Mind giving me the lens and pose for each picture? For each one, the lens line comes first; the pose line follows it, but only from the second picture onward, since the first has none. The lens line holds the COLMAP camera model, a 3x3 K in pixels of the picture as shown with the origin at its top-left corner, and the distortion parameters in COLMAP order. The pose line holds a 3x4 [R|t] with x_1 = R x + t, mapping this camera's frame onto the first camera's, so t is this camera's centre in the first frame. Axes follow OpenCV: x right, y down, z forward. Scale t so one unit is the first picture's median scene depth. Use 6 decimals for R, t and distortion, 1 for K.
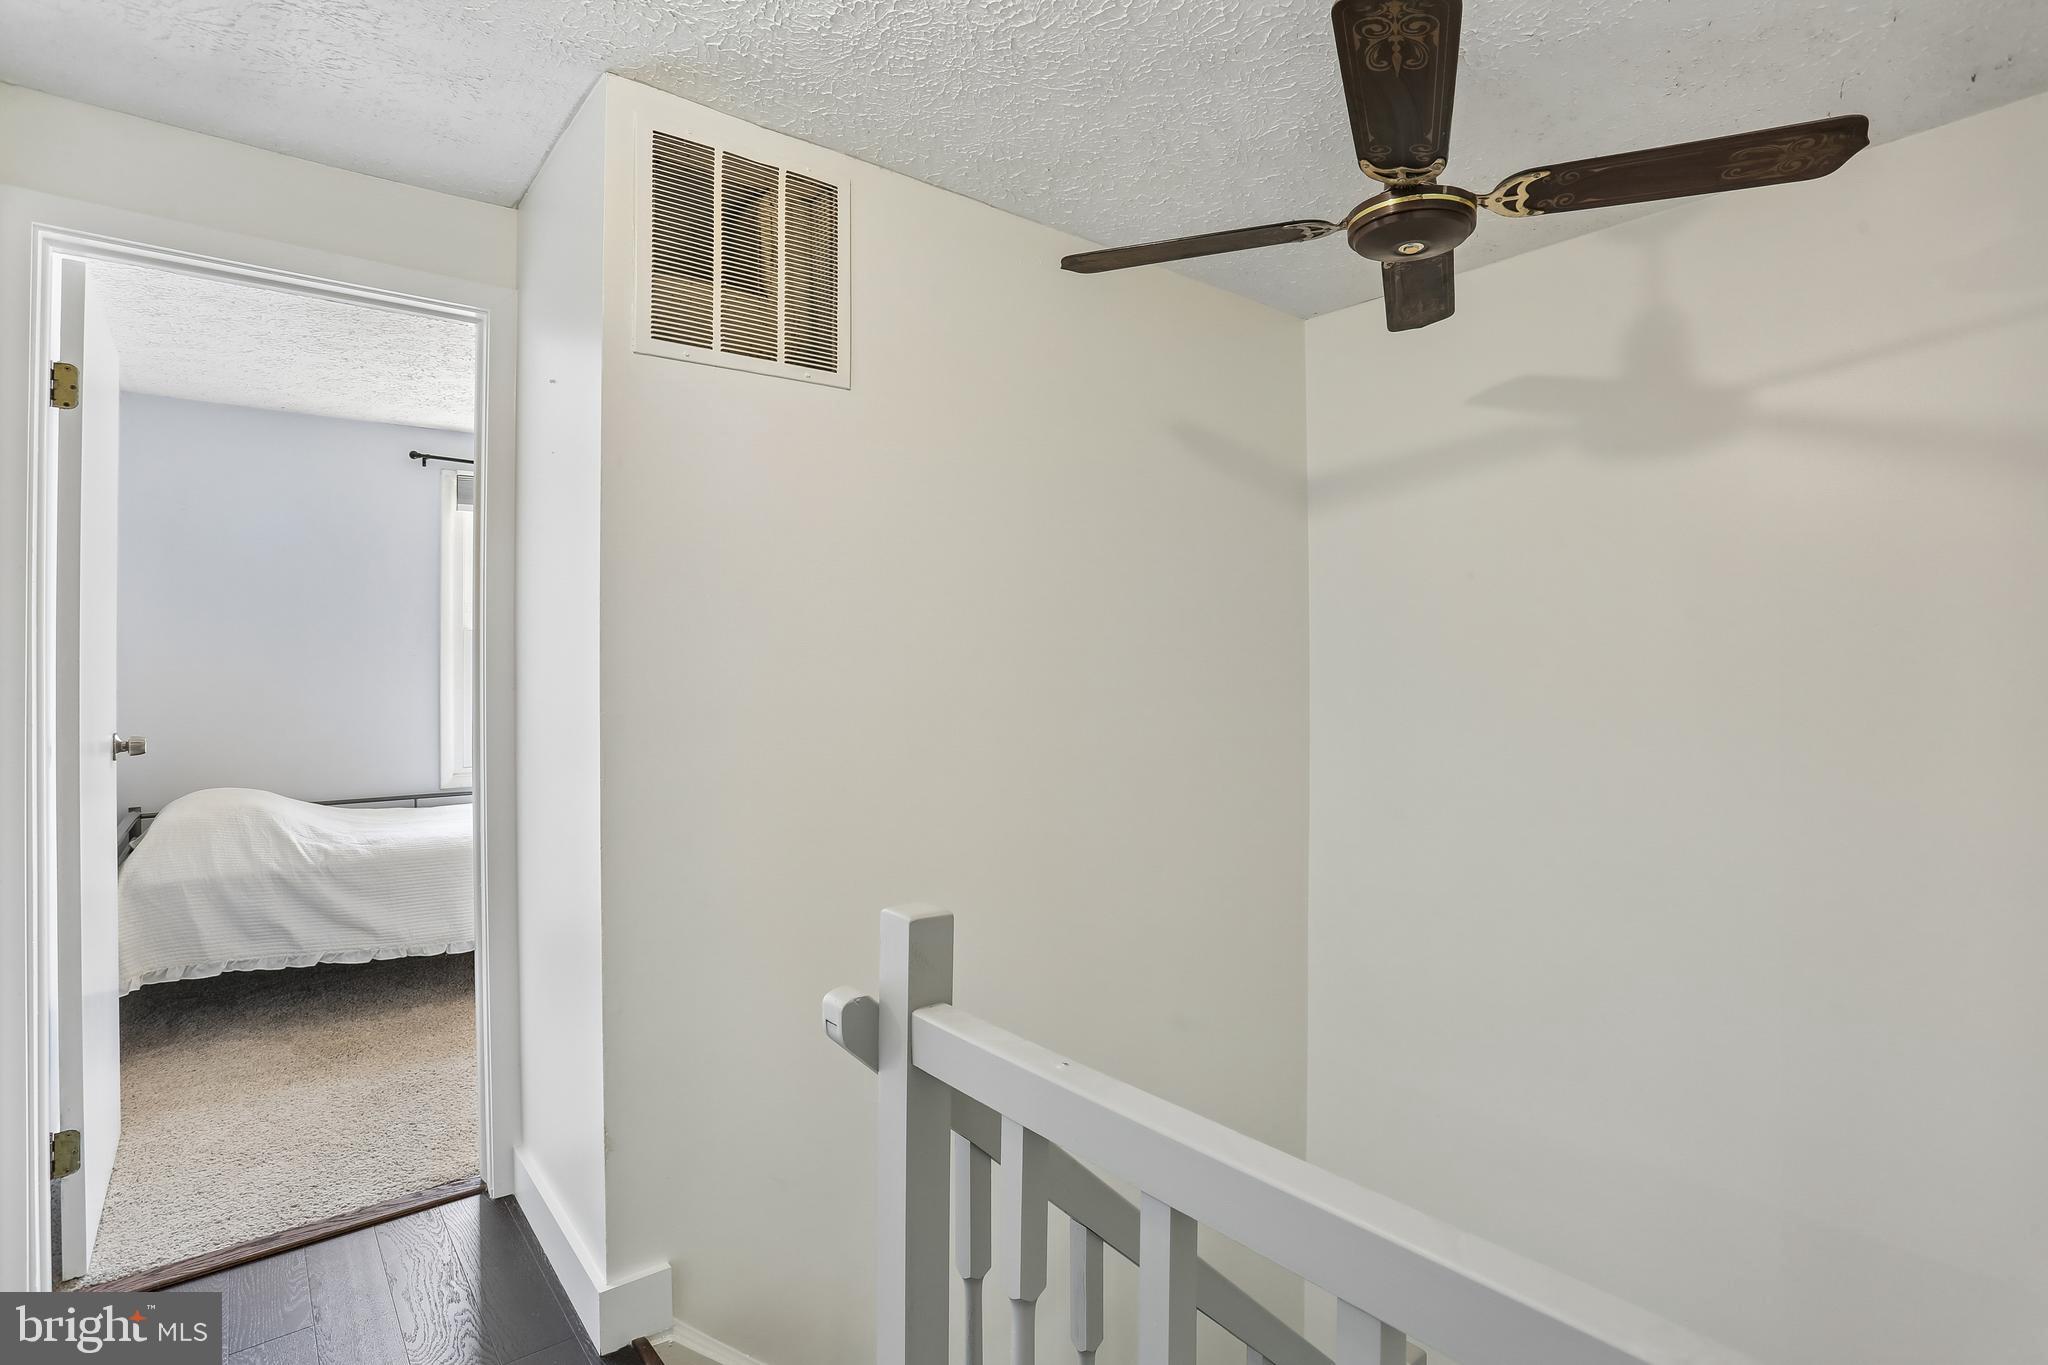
lens RADIAL K [[1000.3, 0, 1030.1], [0, 1000.3, 679.0], [0, 0, 1]] dist [-0.057953, 0.017559]
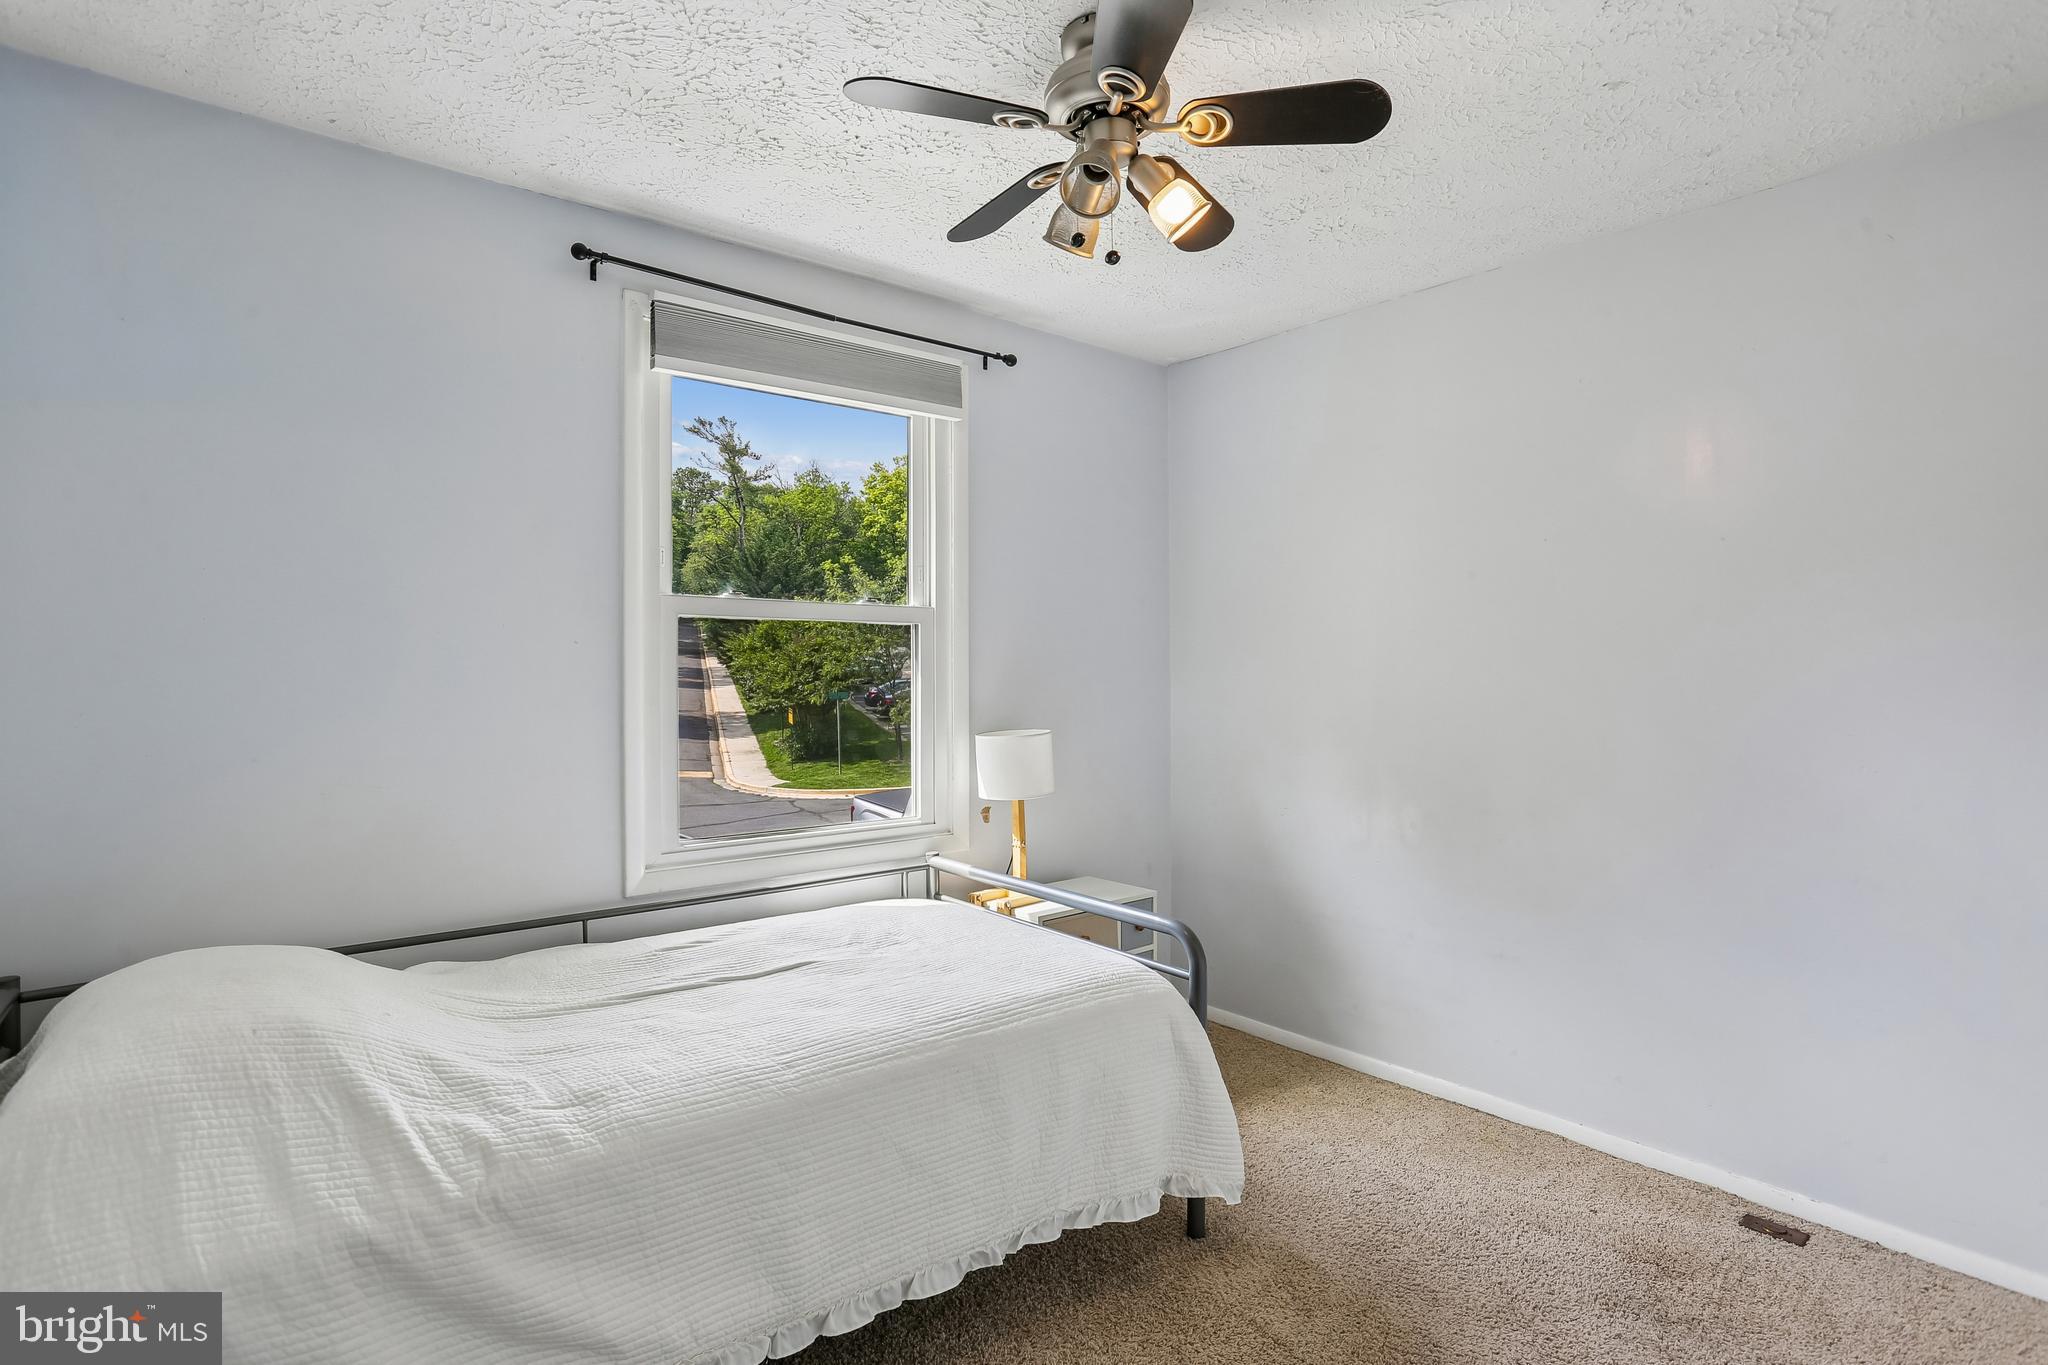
lens RADIAL K [[1000.3, 0, 1017.6], [0, 1000.3, 681.1], [0, 0, 1]] dist [-0.057953, 0.017559]
pose [[0.999982, 0.001197, 0.005925, -0.517467], [-0.001227, 0.999987, 0.004905, -0.006822], [-0.005919, -0.004912, 0.999970, 0.618985]]
